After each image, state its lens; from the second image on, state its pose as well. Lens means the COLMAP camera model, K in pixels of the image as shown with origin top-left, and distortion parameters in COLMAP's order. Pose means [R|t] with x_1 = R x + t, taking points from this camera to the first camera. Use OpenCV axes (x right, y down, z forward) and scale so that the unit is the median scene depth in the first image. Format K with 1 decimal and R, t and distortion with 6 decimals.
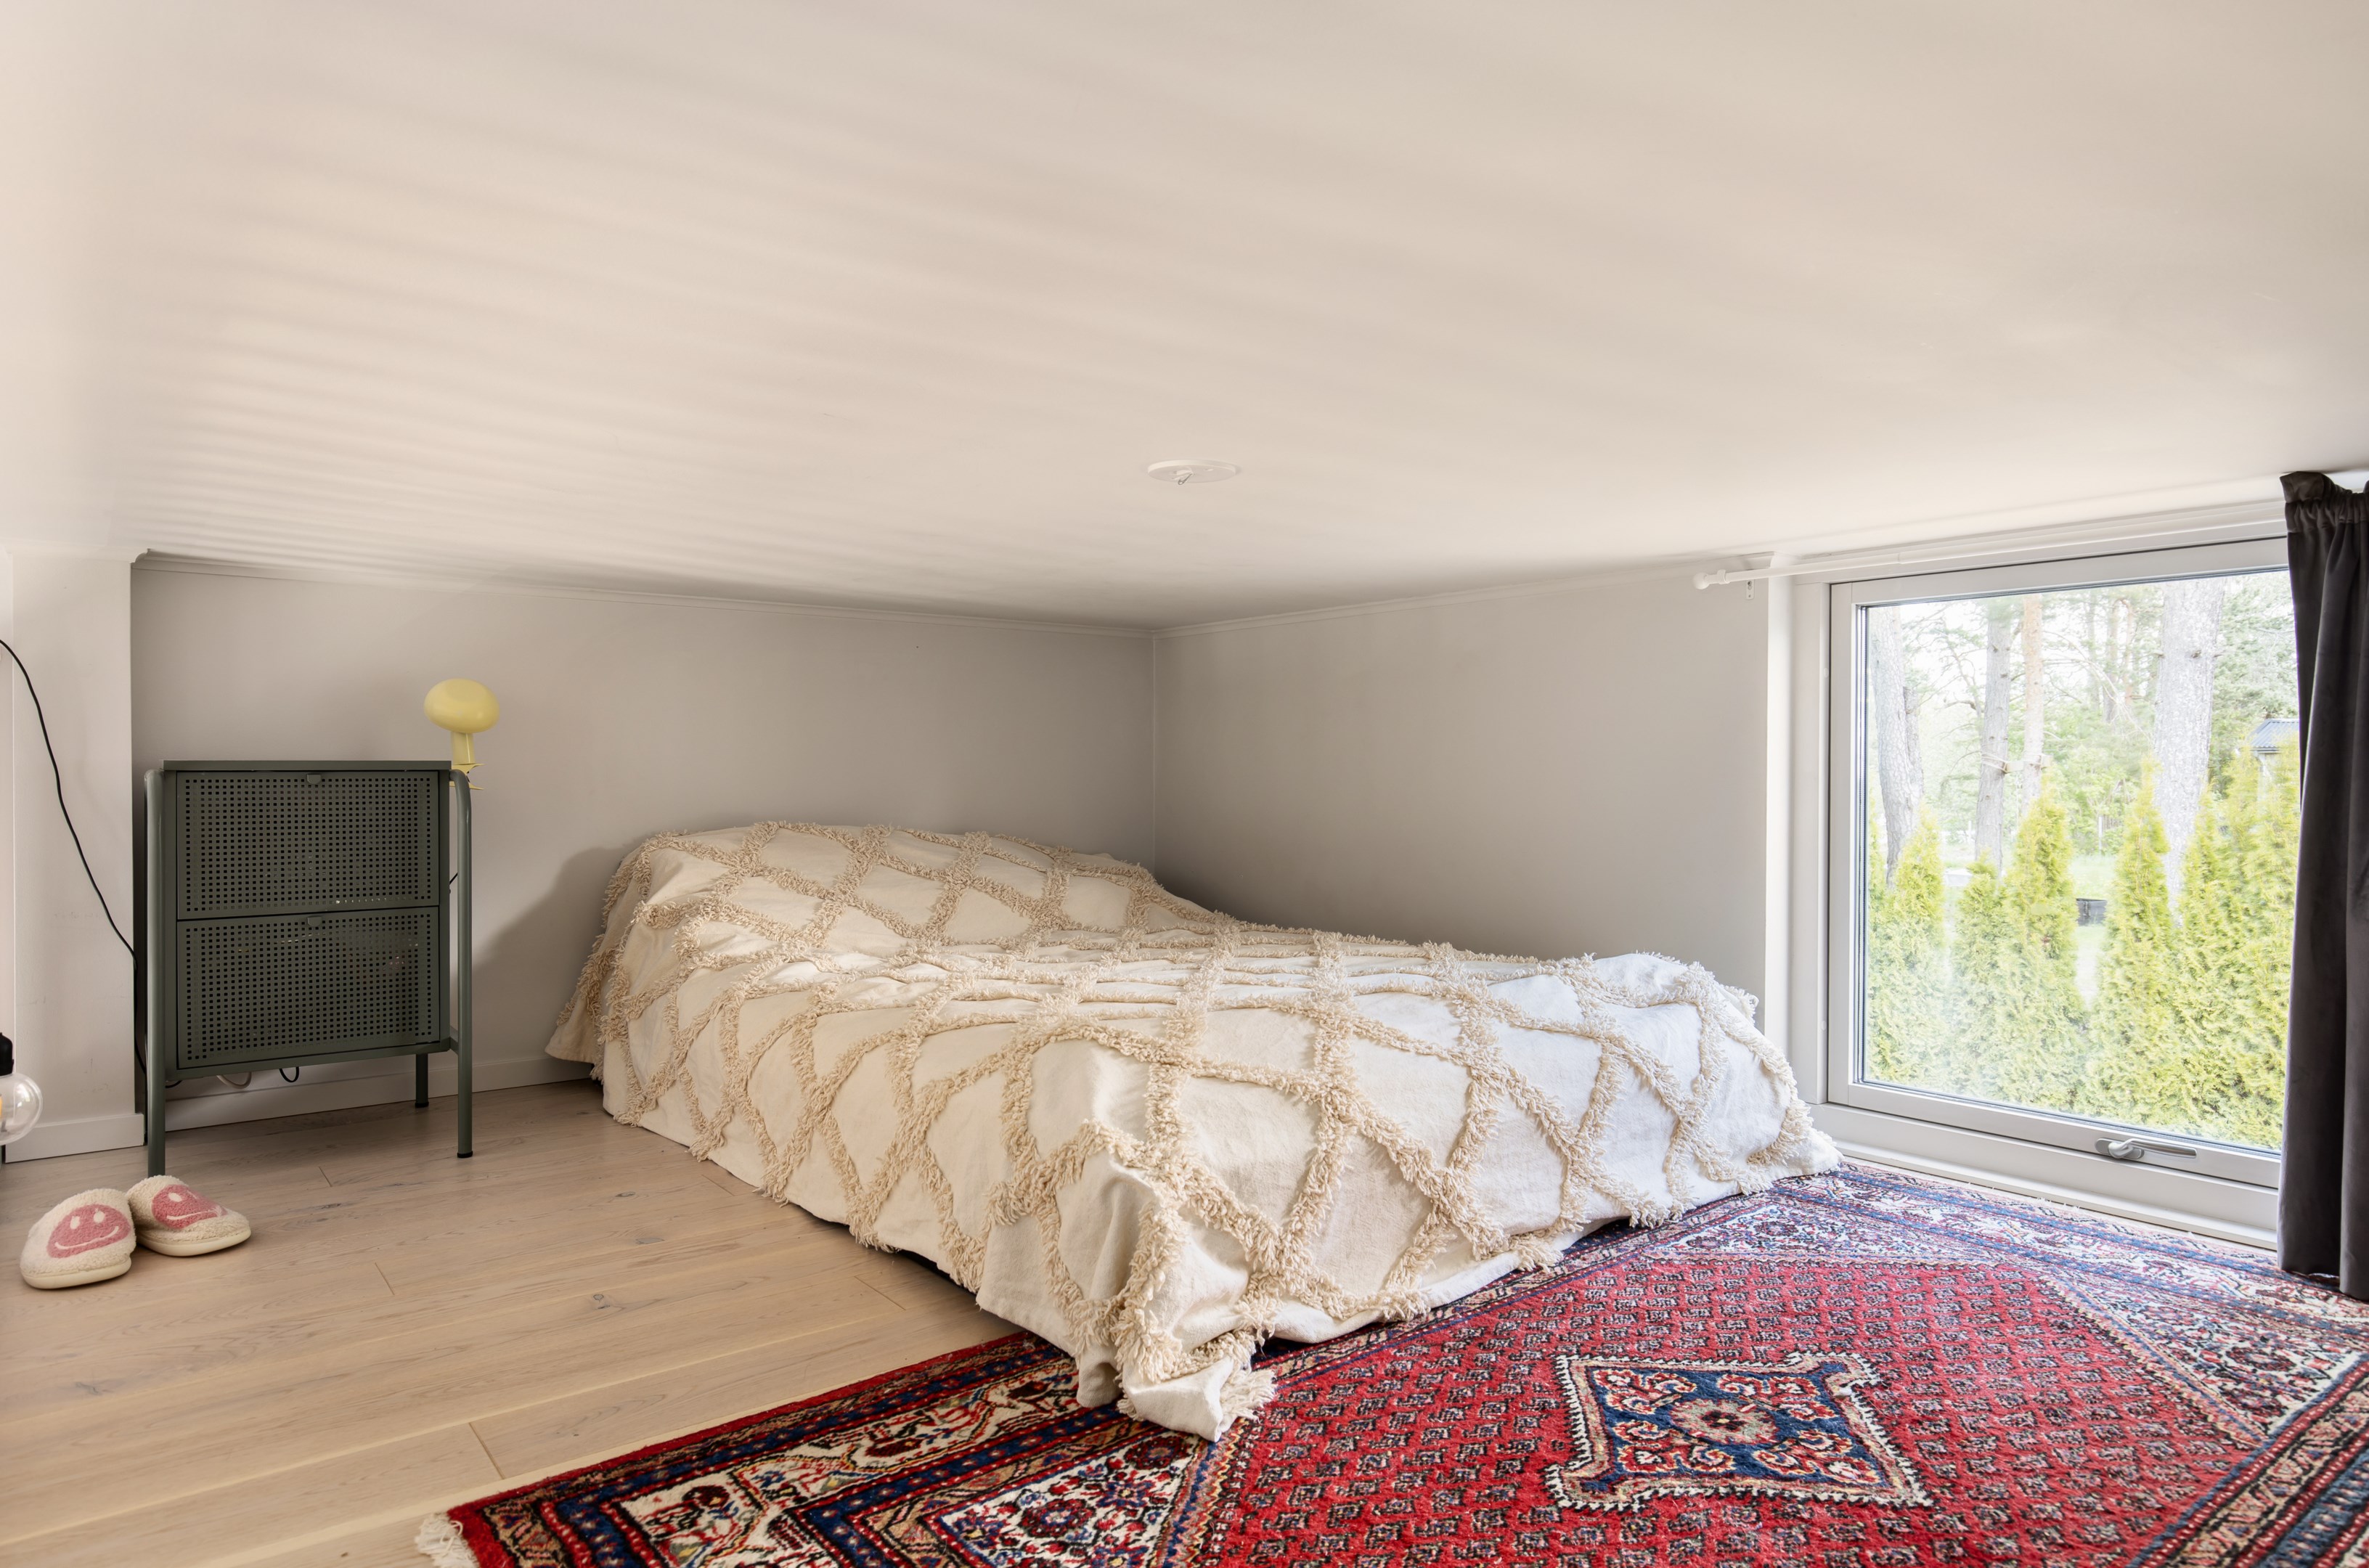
lens RADIAL K [[1406.9, 0, 1184.5], [0, 1406.9, 784.0], [0, 0, 1]] dist [0.003849, 0.001020]
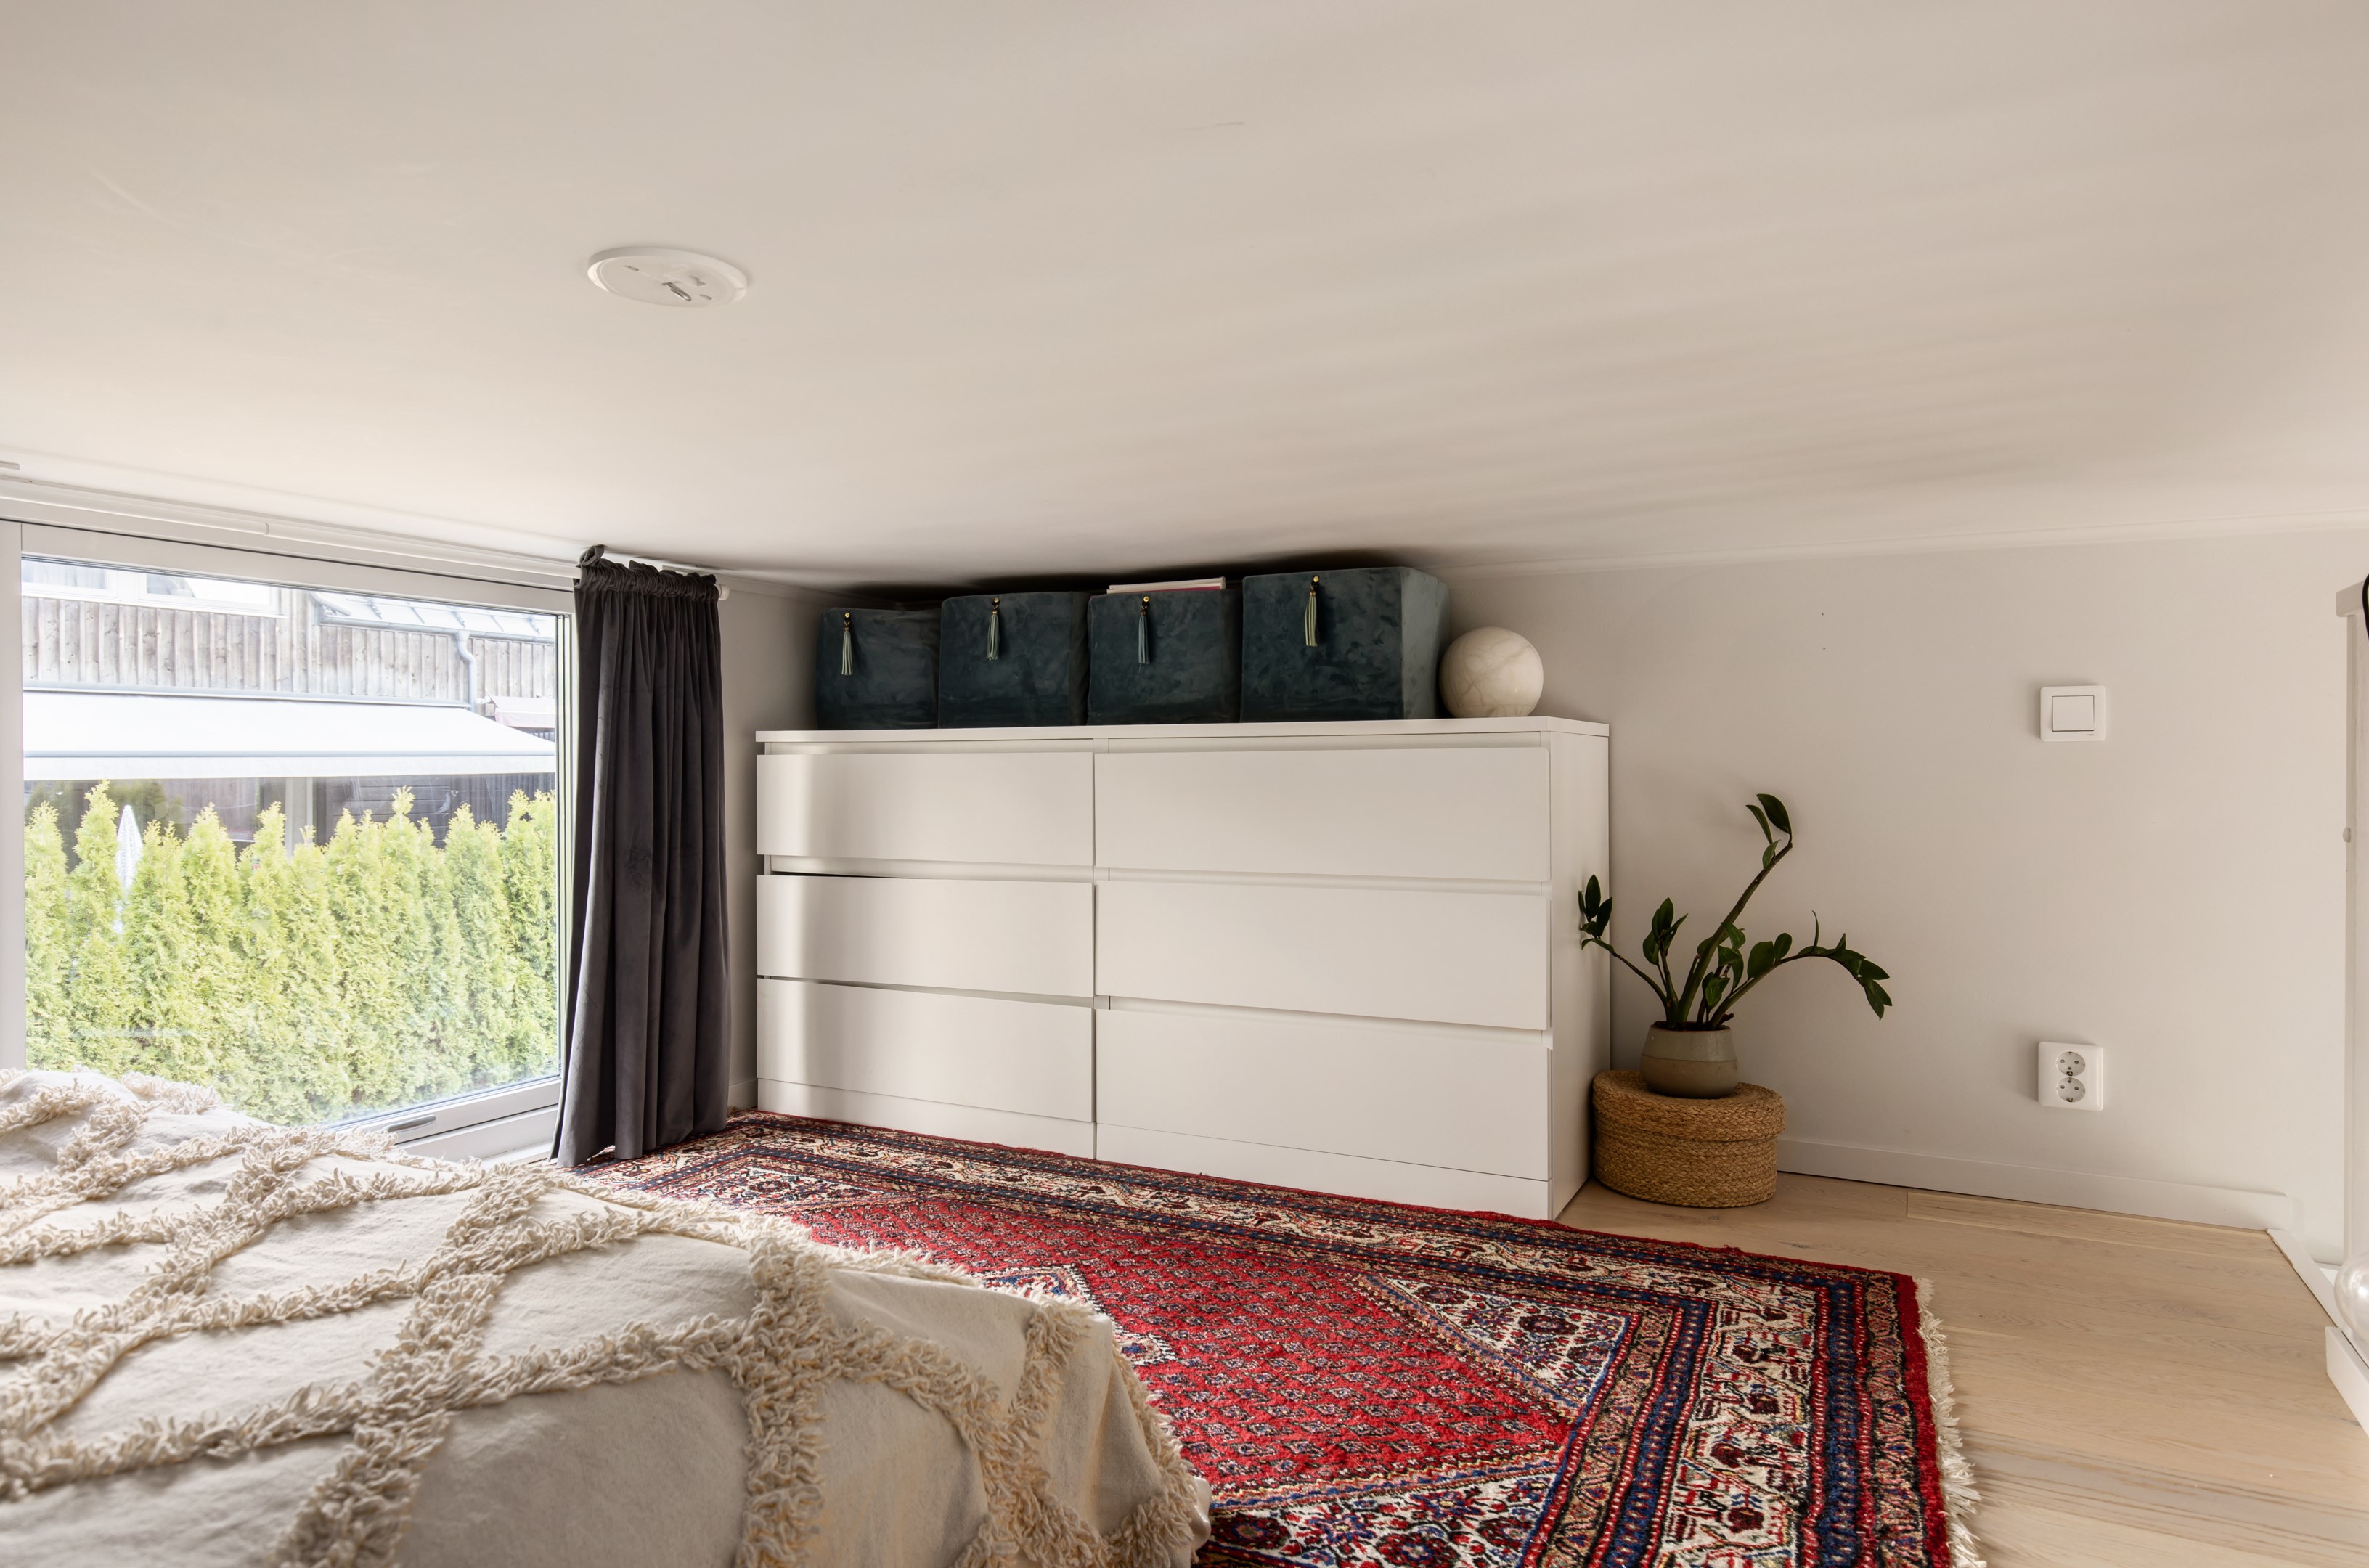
lens RADIAL K [[1406.9, 0, 1184.5], [0, 1406.9, 784.0], [0, 0, 1]] dist [0.003849, 0.001020]
pose [[-0.413681, -0.015547, 0.910289, -0.818664], [0.007793, 0.999757, 0.020616, -0.031352], [-0.910389, 0.015622, -0.413459, 1.392746]]
